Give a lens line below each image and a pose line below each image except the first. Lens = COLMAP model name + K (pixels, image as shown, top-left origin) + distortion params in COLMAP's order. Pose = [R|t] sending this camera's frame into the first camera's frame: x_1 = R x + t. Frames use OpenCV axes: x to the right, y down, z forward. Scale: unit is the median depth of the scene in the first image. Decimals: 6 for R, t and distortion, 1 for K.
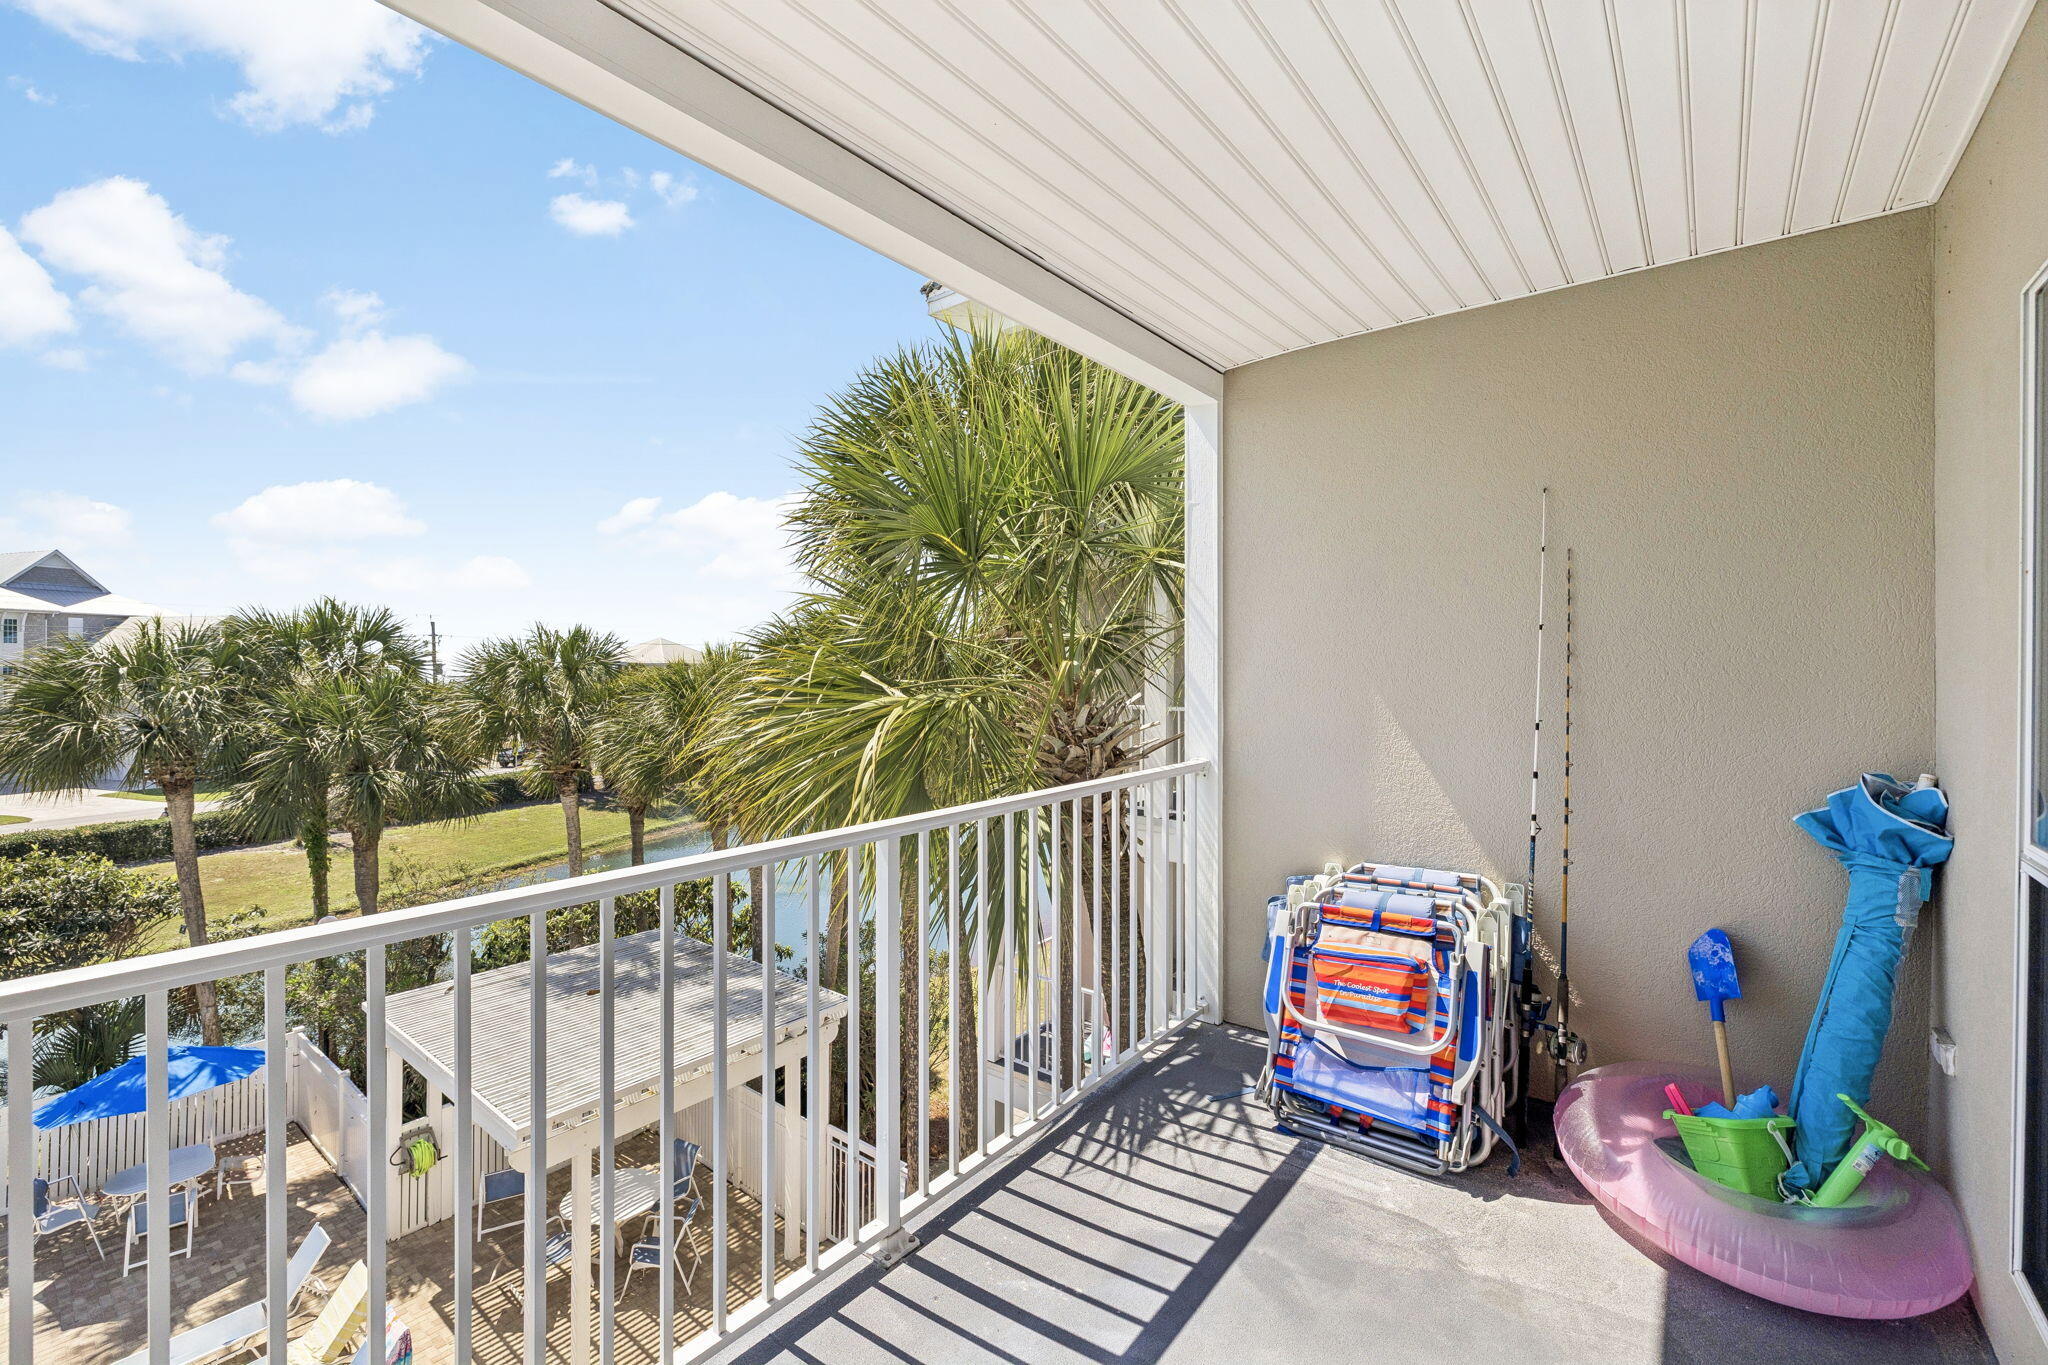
lens RADIAL K [[866.4, 0, 1030.8], [0, 866.4, 679.7], [0, 0, 1]] dist [0.001318, -0.000097]
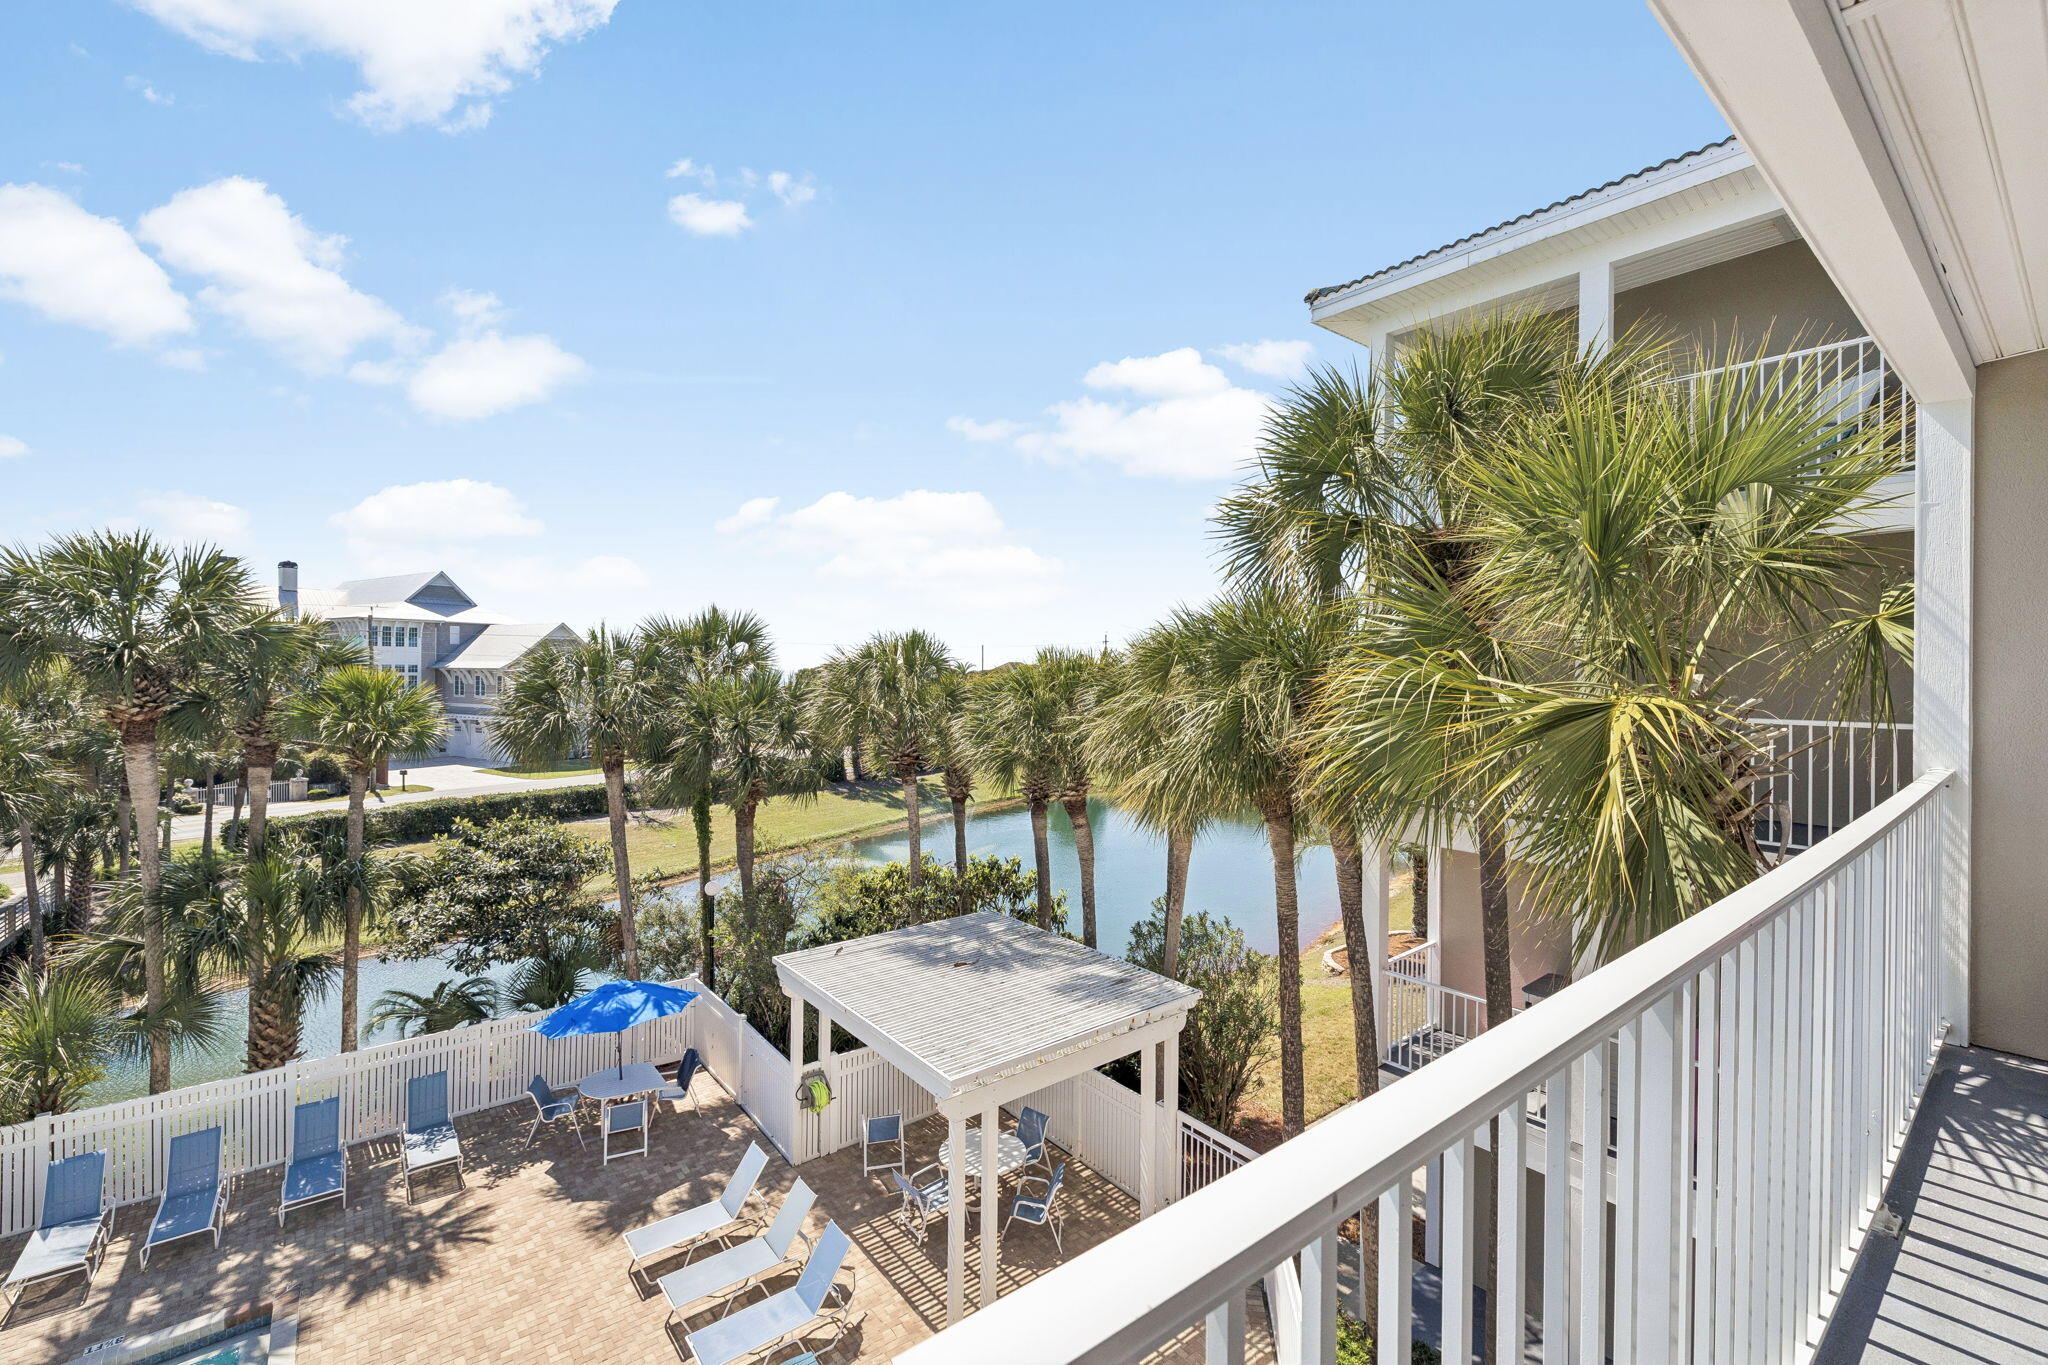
lens RADIAL K [[866.4, 0, 1028.1], [0, 866.4, 679.9], [0, 0, 1]] dist [0.001318, -0.000097]
pose [[0.973500, 0.006436, -0.228596, -0.173873], [-0.006732, 0.999977, -0.000513, -0.000236], [0.228588, 0.002039, 0.973521, -0.051428]]
